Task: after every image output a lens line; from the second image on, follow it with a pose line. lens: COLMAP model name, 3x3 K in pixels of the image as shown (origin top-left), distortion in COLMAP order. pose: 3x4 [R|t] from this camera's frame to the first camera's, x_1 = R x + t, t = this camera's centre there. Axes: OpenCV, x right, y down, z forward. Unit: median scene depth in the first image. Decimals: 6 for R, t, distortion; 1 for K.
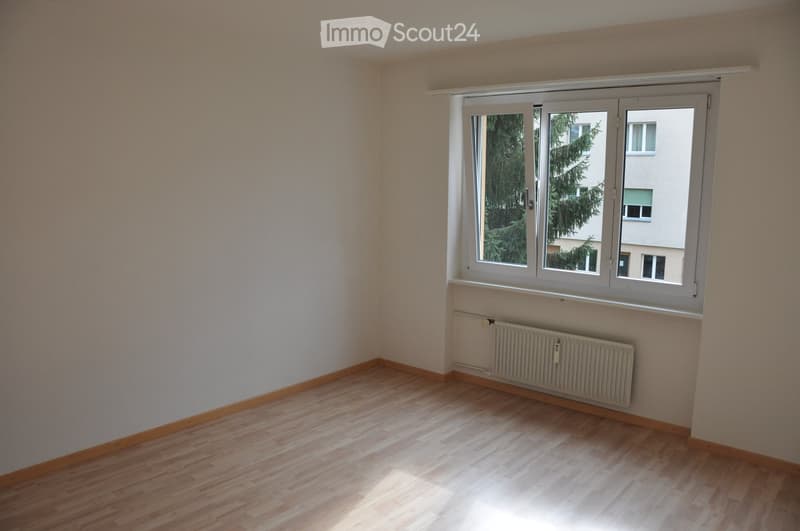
lens RADIAL K [[627.1, 0, 393.9], [0, 627.1, 266.3], [0, 0, 1]] dist [-0.098451, 0.008463]
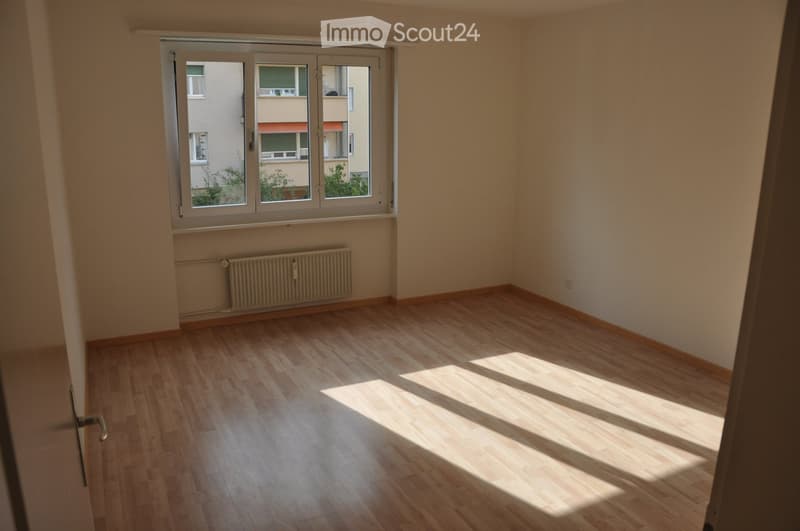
lens RADIAL K [[627.1, 0, 397.4], [0, 627.1, 262.9], [0, 0, 1]] dist [-0.098451, 0.008463]
pose [[0.399075, -0.218219, 0.890573, -0.794880], [0.135393, 0.974644, 0.178149, -0.067288], [-0.906867, 0.049483, 0.418501, 0.361326]]
